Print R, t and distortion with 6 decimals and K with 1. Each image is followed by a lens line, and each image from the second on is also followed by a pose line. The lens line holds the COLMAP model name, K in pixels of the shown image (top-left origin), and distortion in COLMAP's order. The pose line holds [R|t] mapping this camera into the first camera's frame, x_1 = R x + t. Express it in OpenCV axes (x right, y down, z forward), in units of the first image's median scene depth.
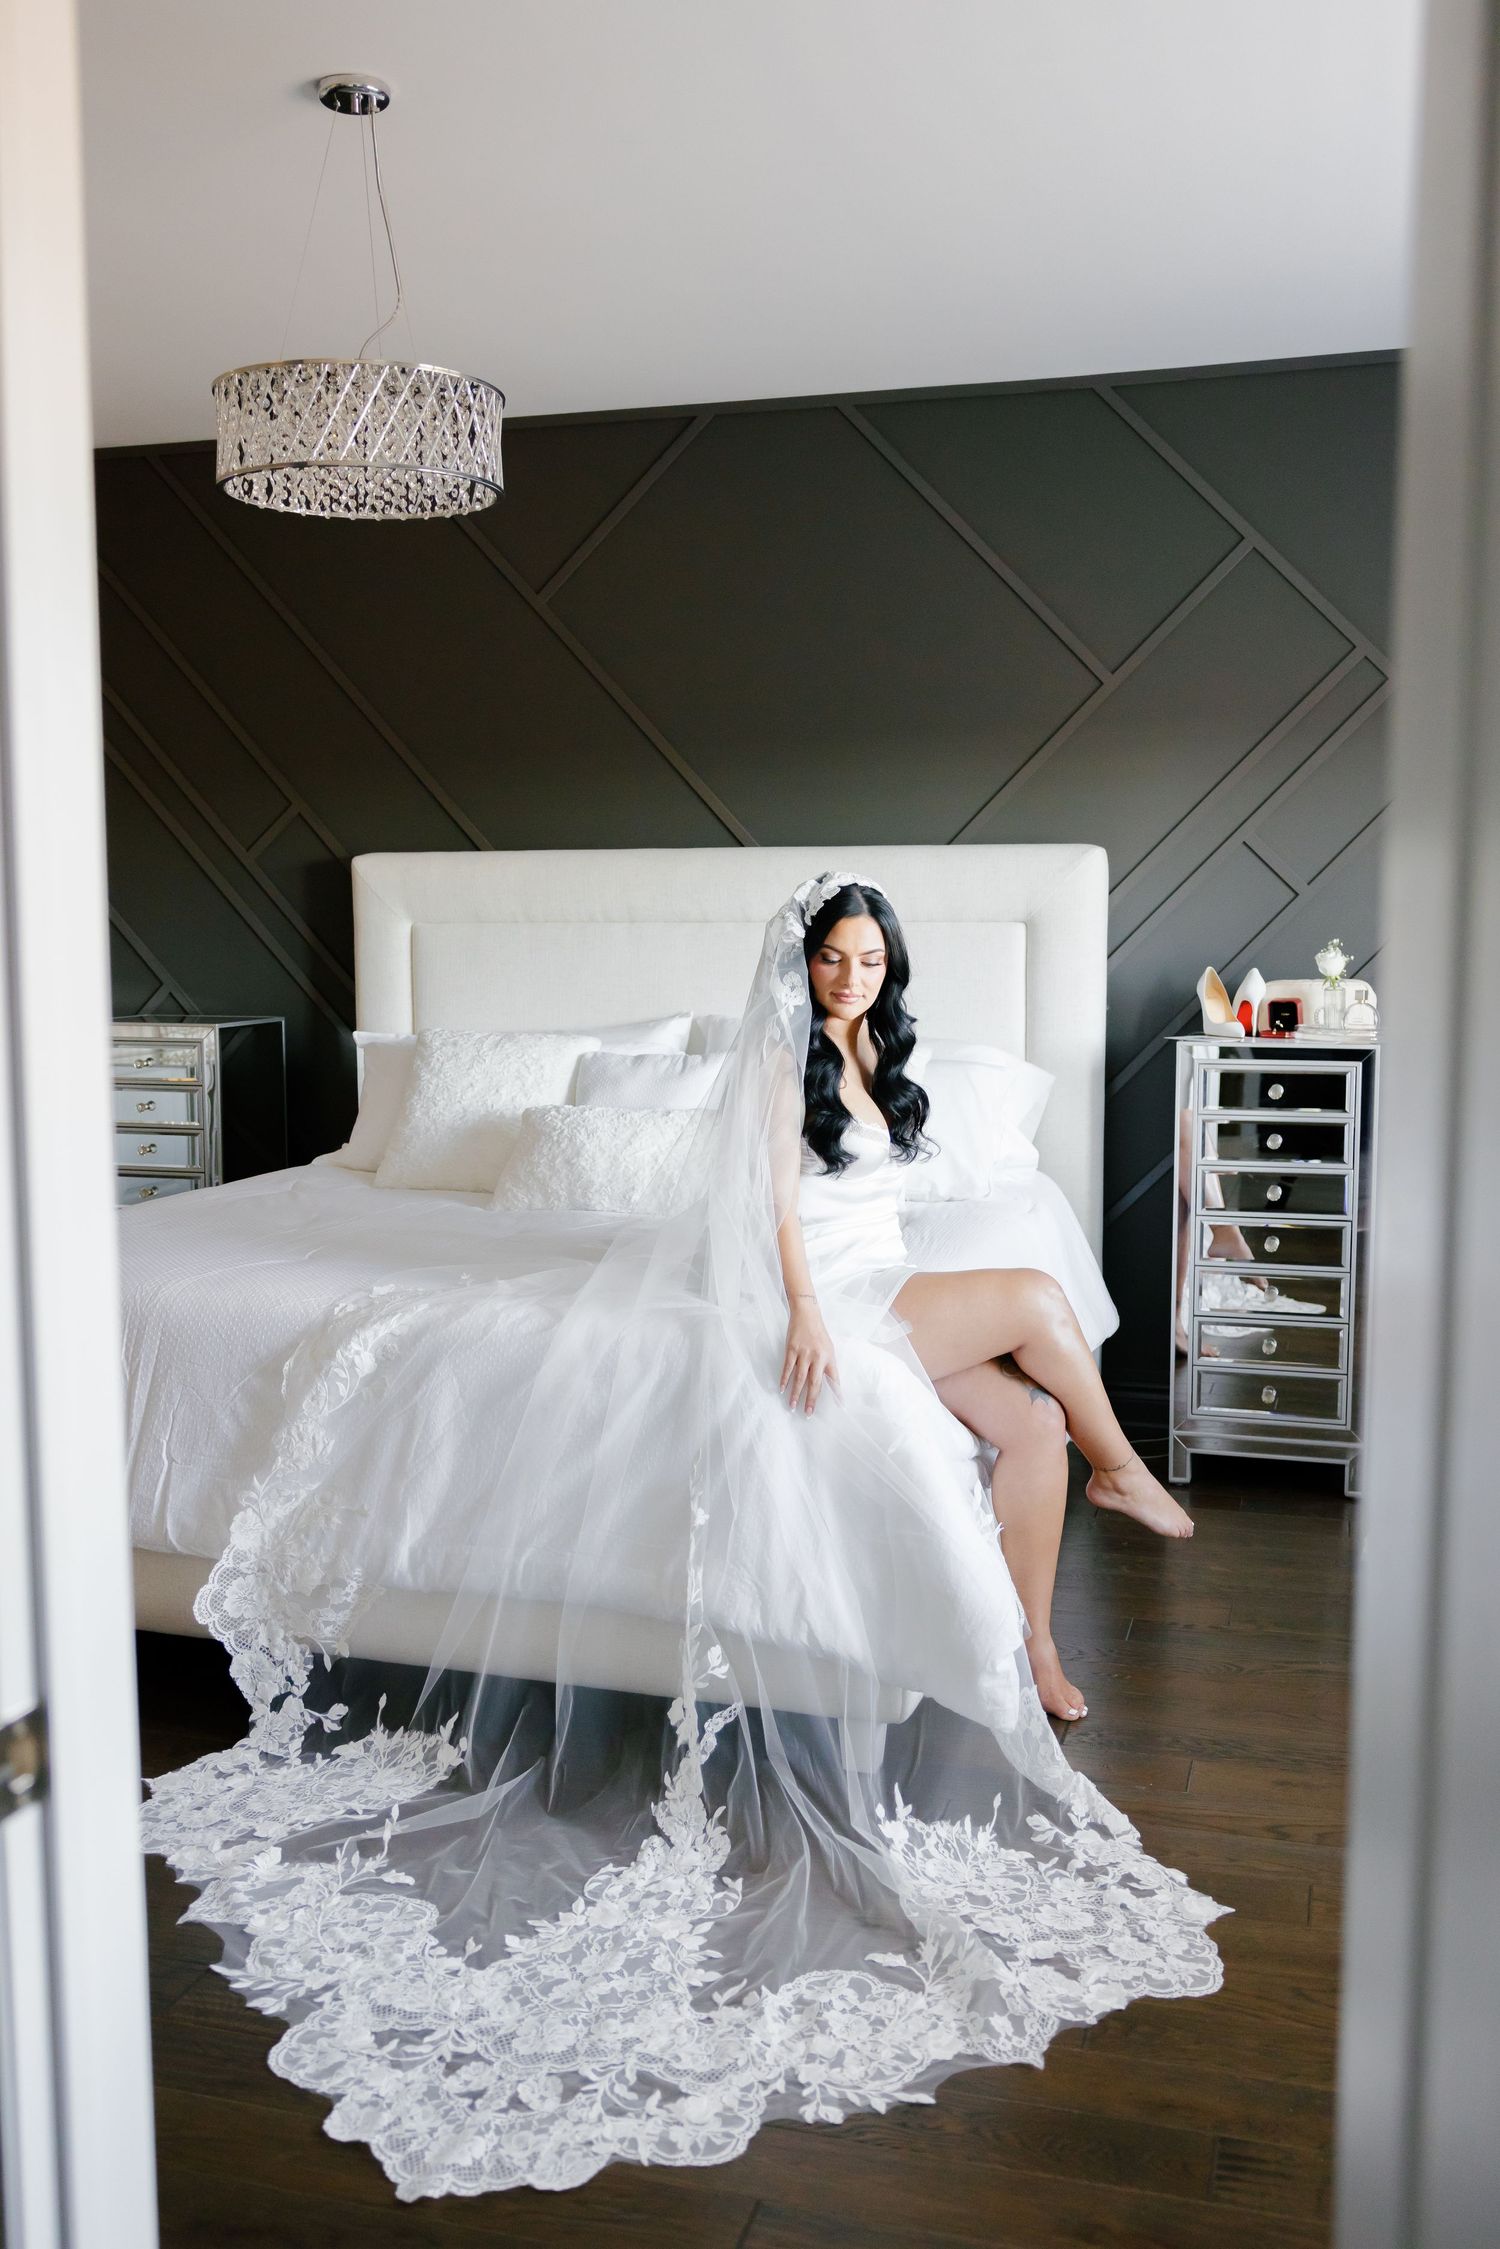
lens RADIAL K [[2341.3, 0, 769.2], [0, 2341.3, 1128.5], [0, 0, 1]] dist [0.012449, 0.000000]
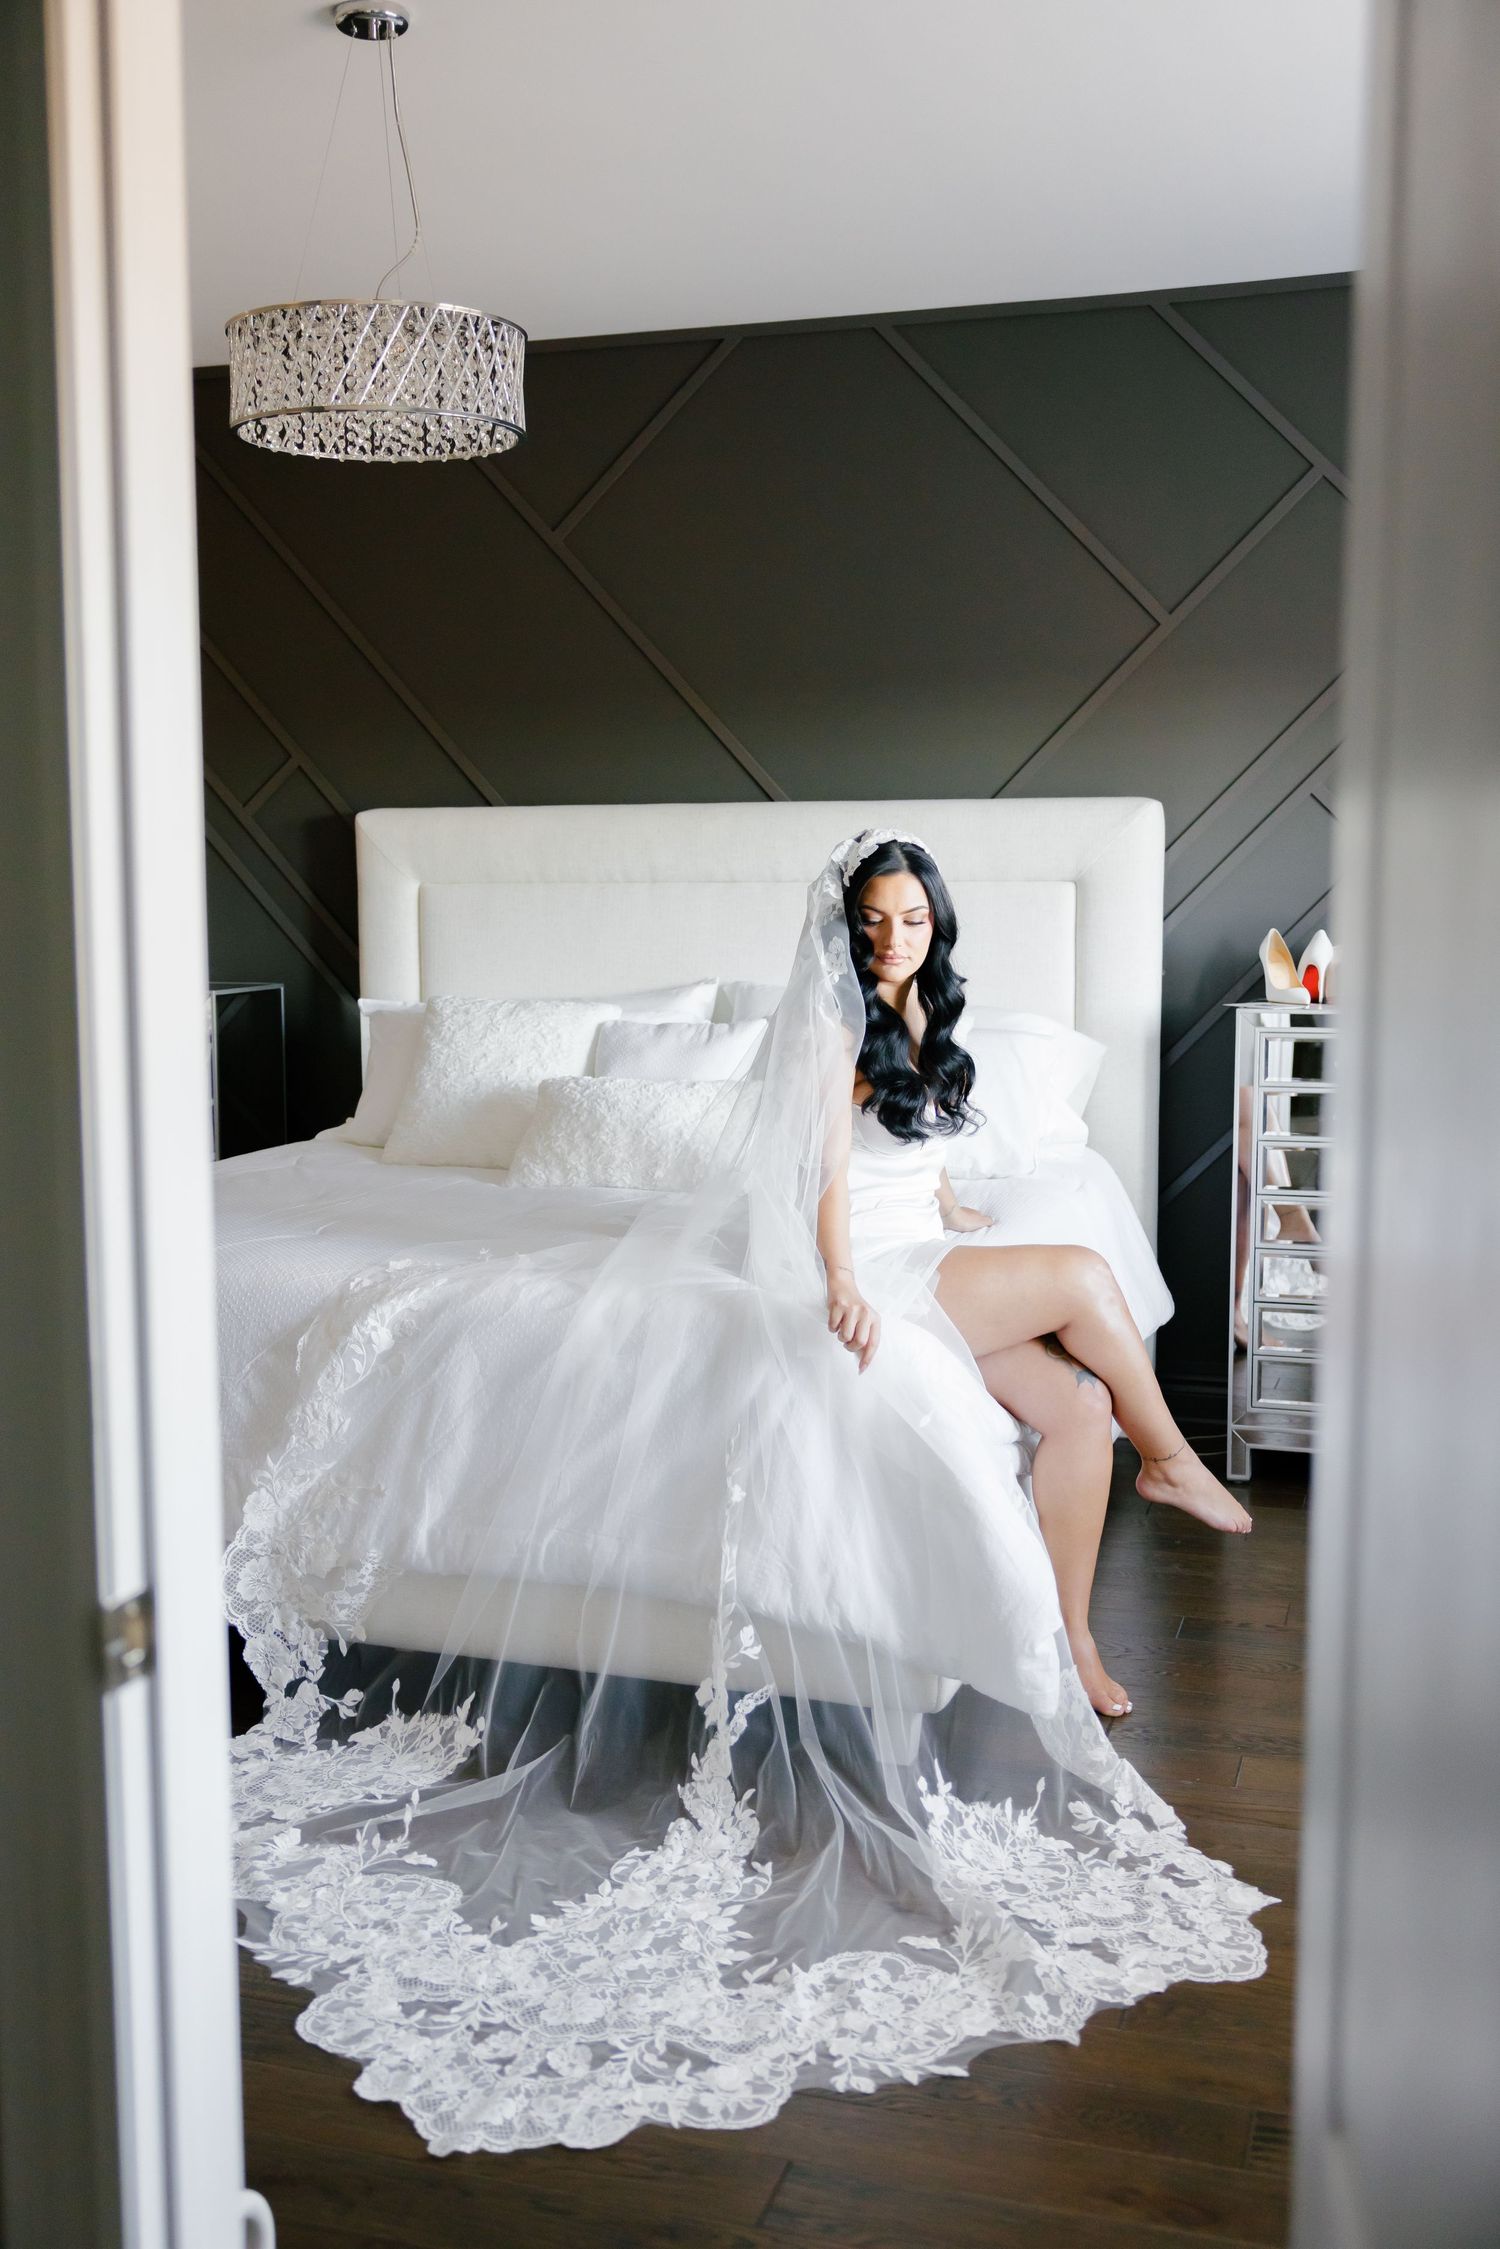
lens RADIAL K [[2745.9, 0, 679.6], [0, 2745.9, 1160.5], [0, 0, 1]] dist [0.019041, 0.000000]
pose [[0.999099, 0.002156, -0.042375, -0.002126], [-0.001647, 0.999926, 0.012022, 0.013828], [0.042398, -0.011941, 0.999029, -0.137622]]
